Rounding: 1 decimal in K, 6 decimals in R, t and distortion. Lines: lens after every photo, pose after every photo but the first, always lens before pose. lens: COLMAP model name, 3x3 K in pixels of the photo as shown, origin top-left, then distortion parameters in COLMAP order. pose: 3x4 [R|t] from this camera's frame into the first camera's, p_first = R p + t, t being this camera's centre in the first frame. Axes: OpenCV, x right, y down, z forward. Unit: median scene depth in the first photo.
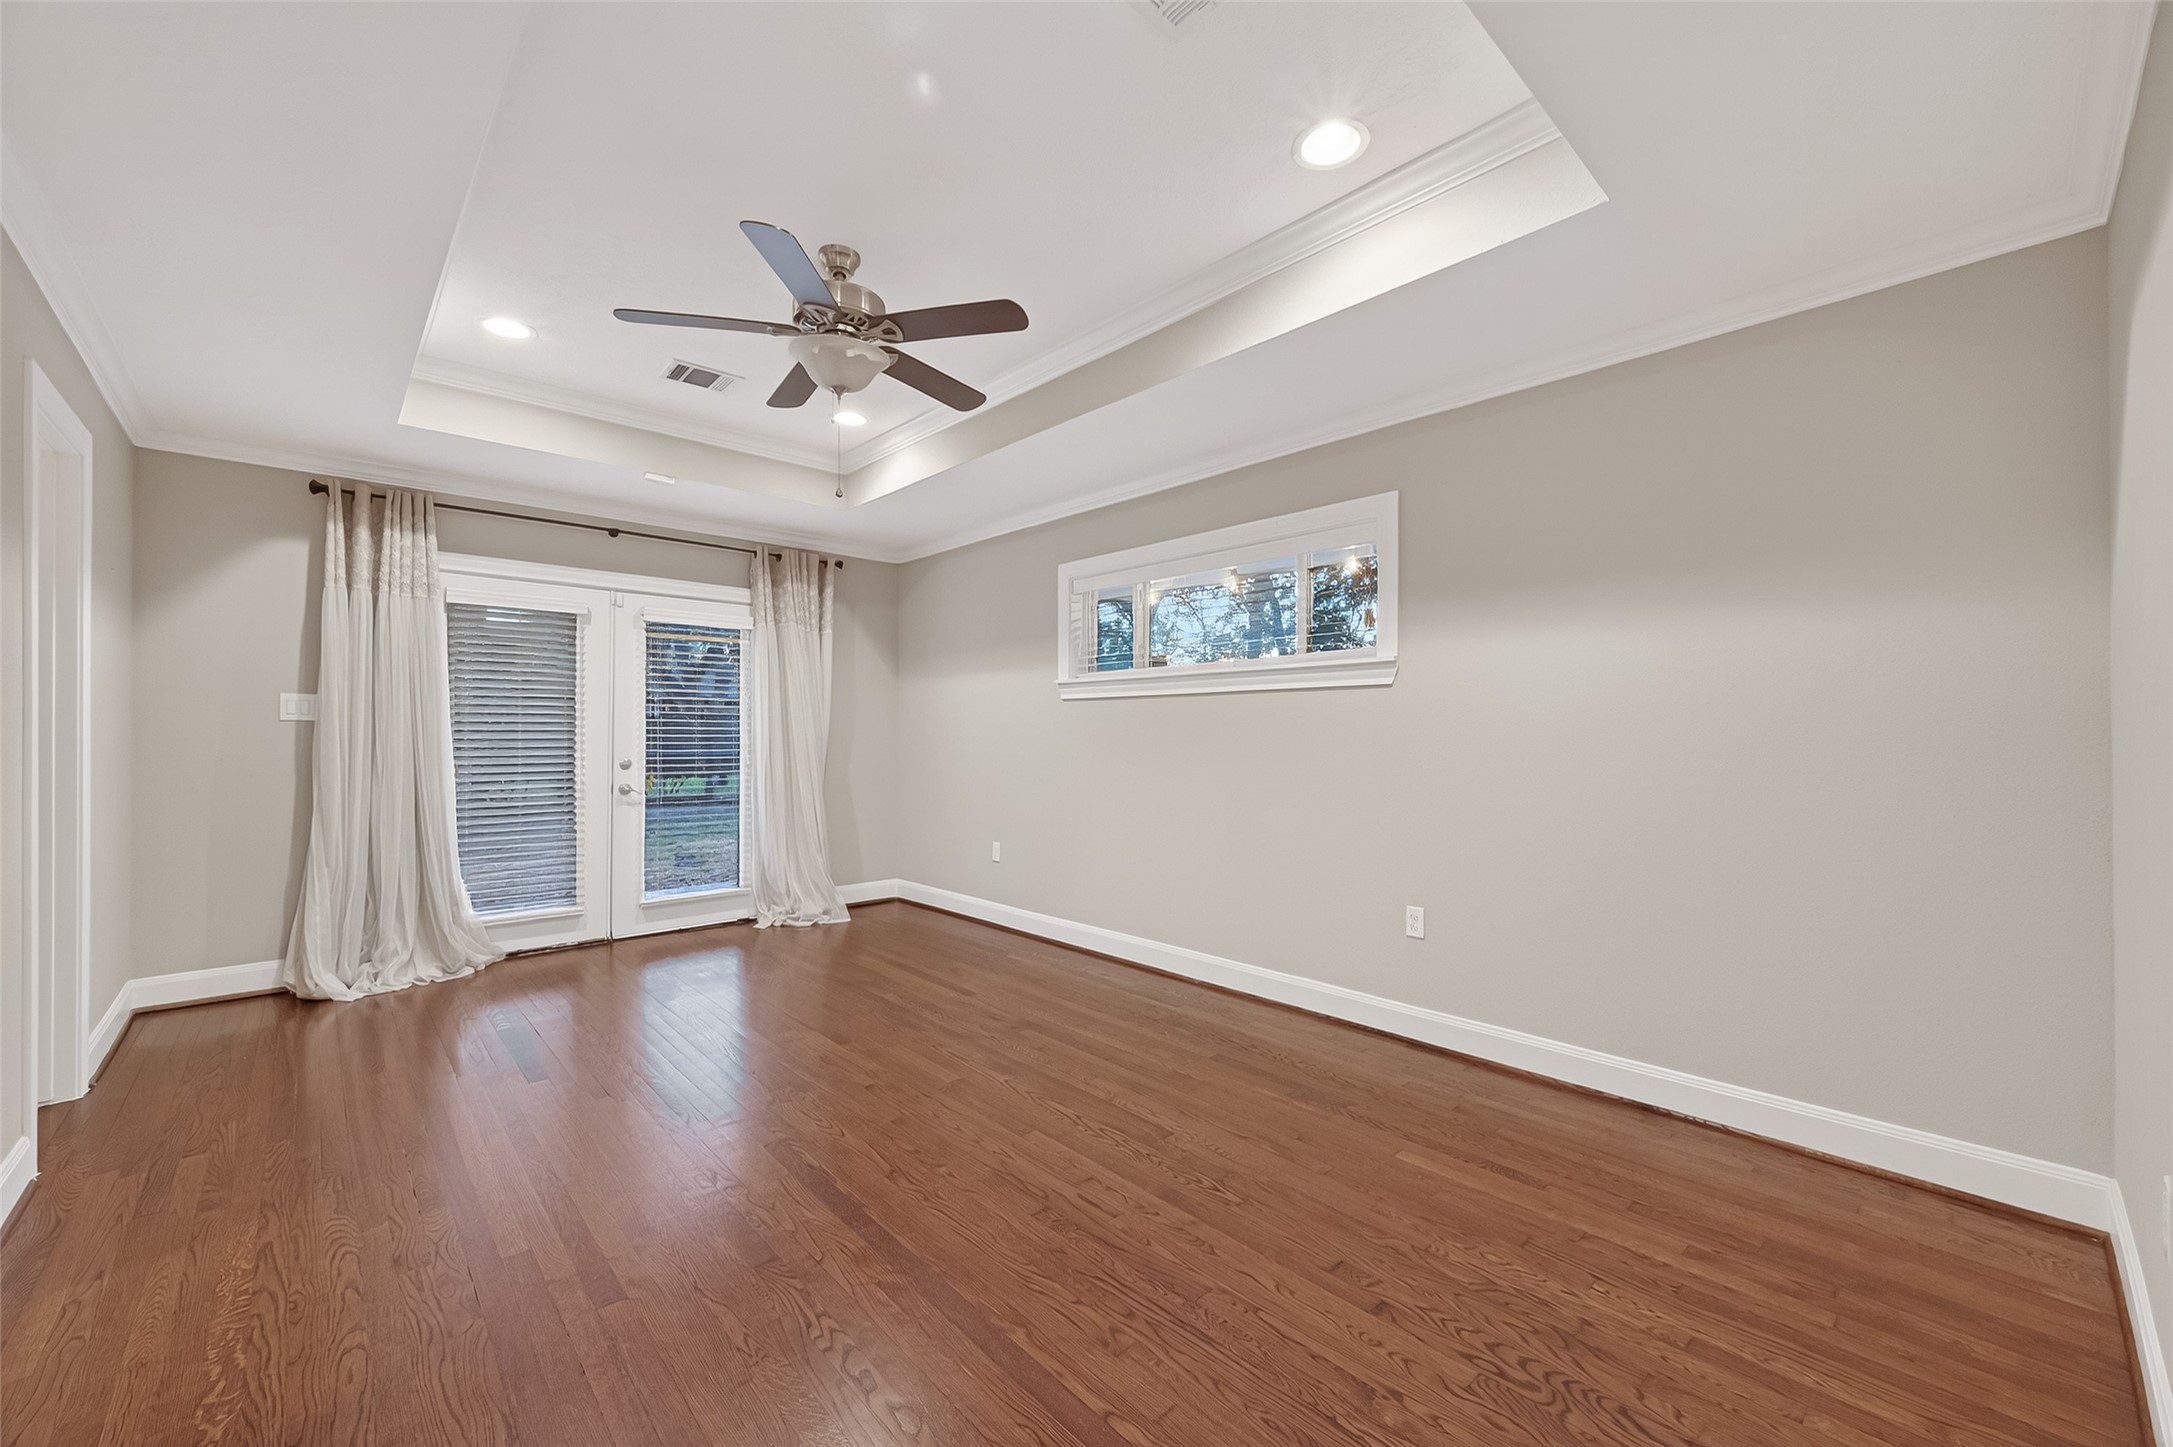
lens RADIAL K [[861.7, 0, 1135.9], [0, 861.7, 718.6], [0, 0, 1]] dist [0.001950, -0.000091]
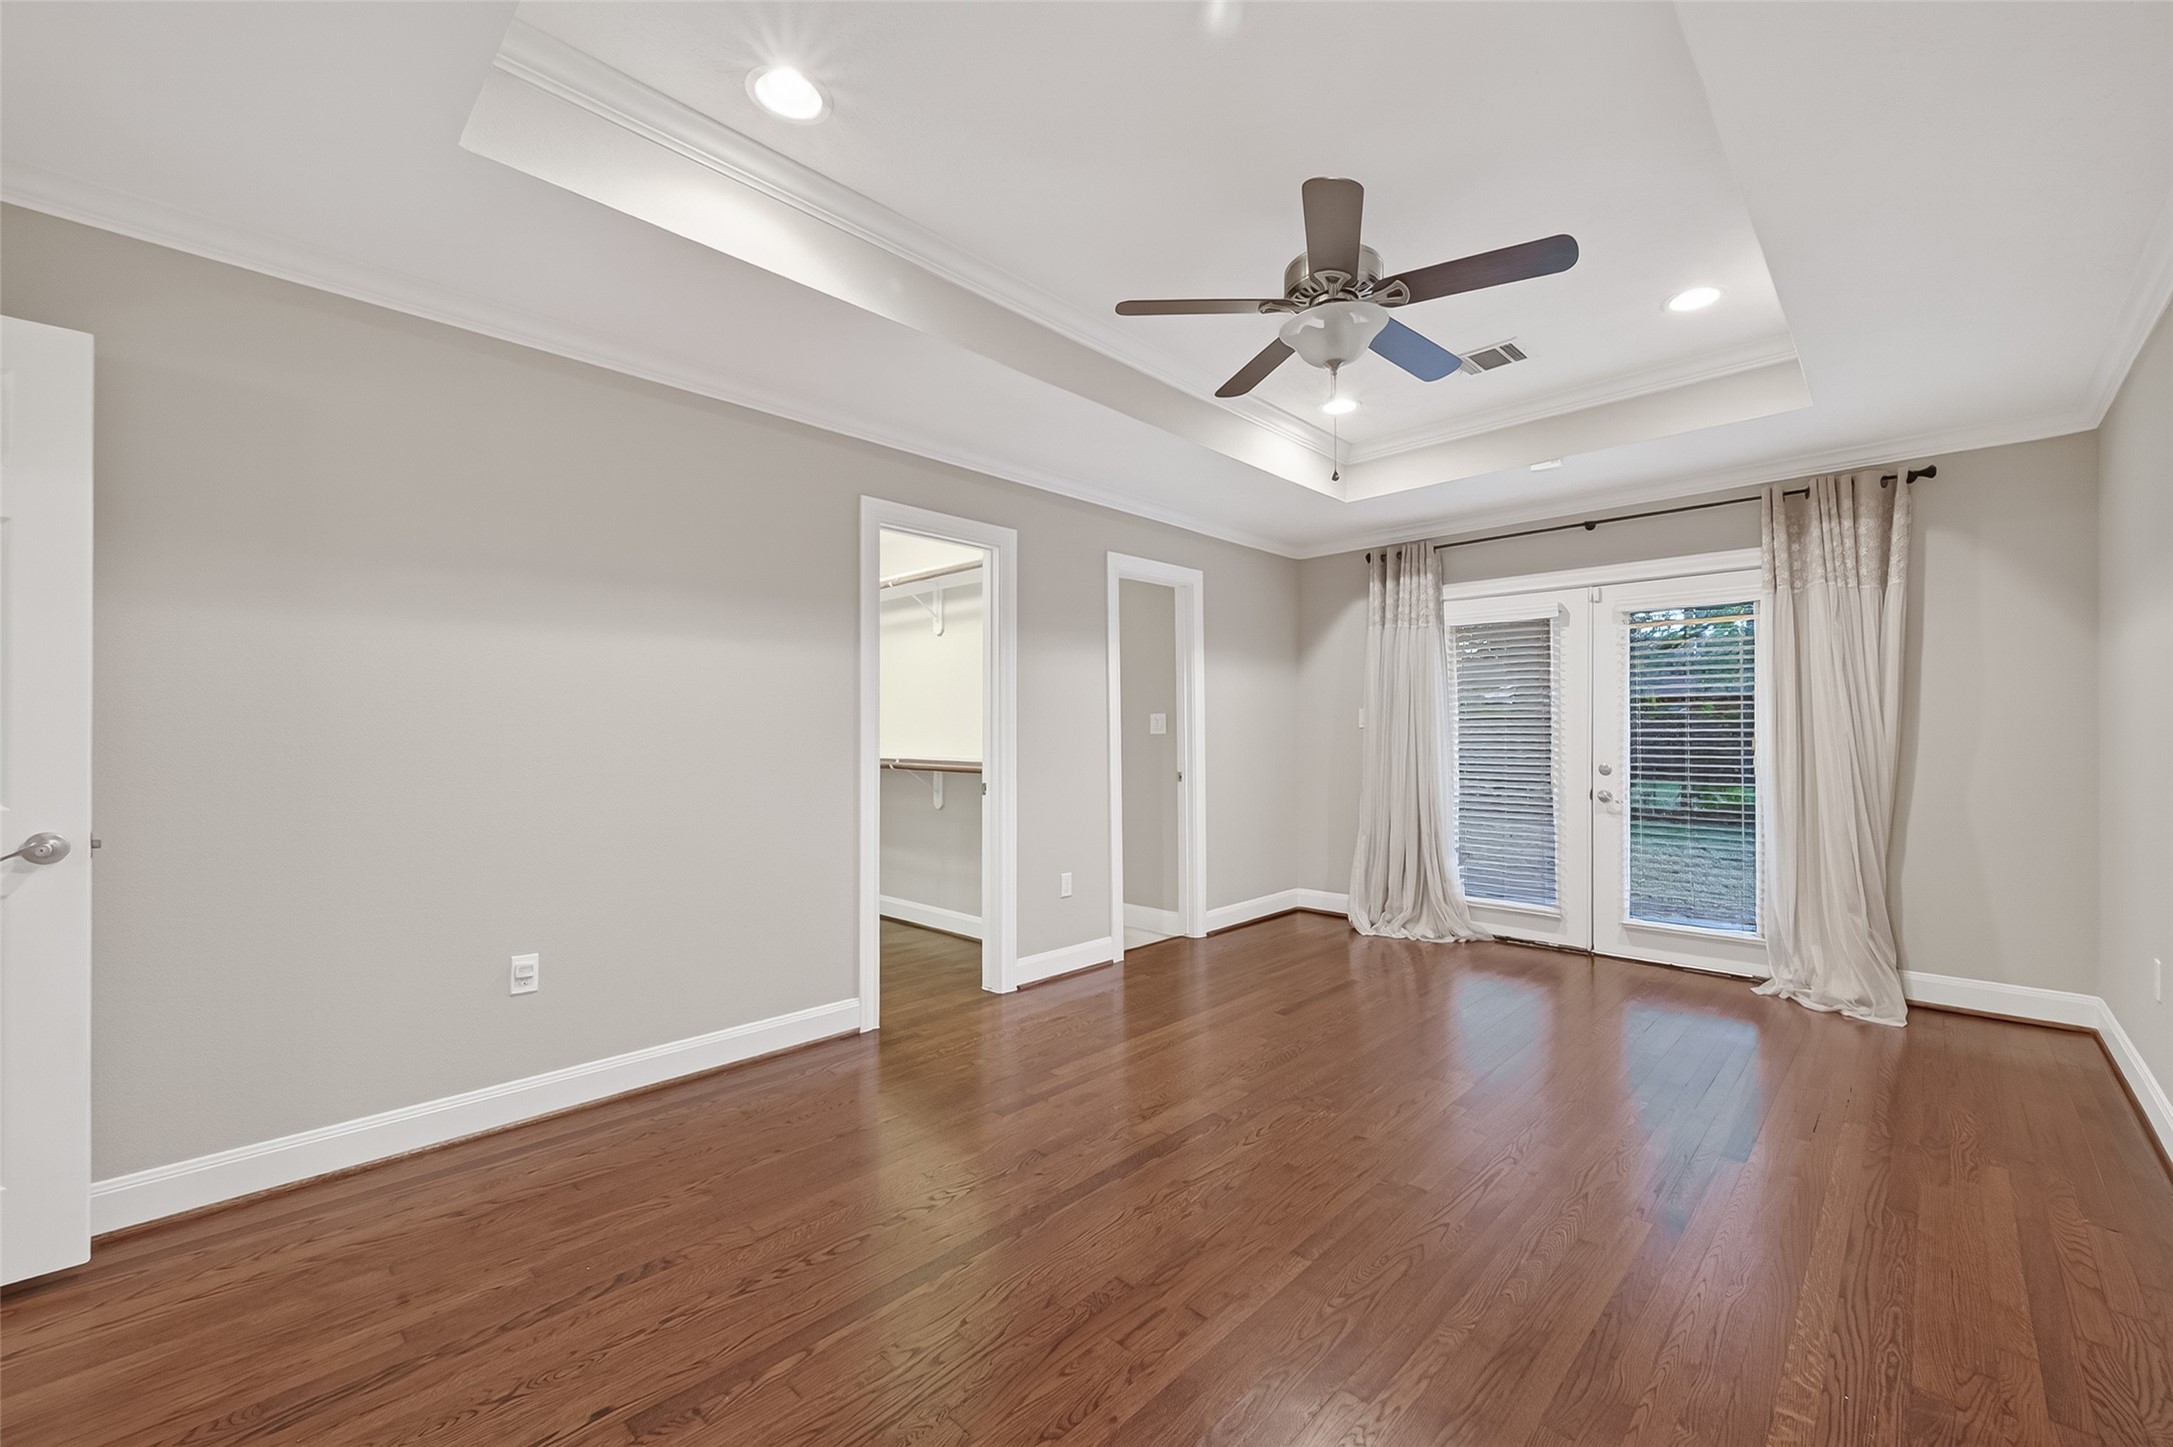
lens RADIAL K [[871.2, 0, 1086.5], [0, 871.2, 723.5], [0, 0, 1]] dist [0.006275, 0.000017]
pose [[0.015175, -0.015763, -0.999761, 0.349891], [0.017928, 0.999719, -0.015490, 0.007809], [0.999724, -0.017689, 0.015453, 0.427513]]
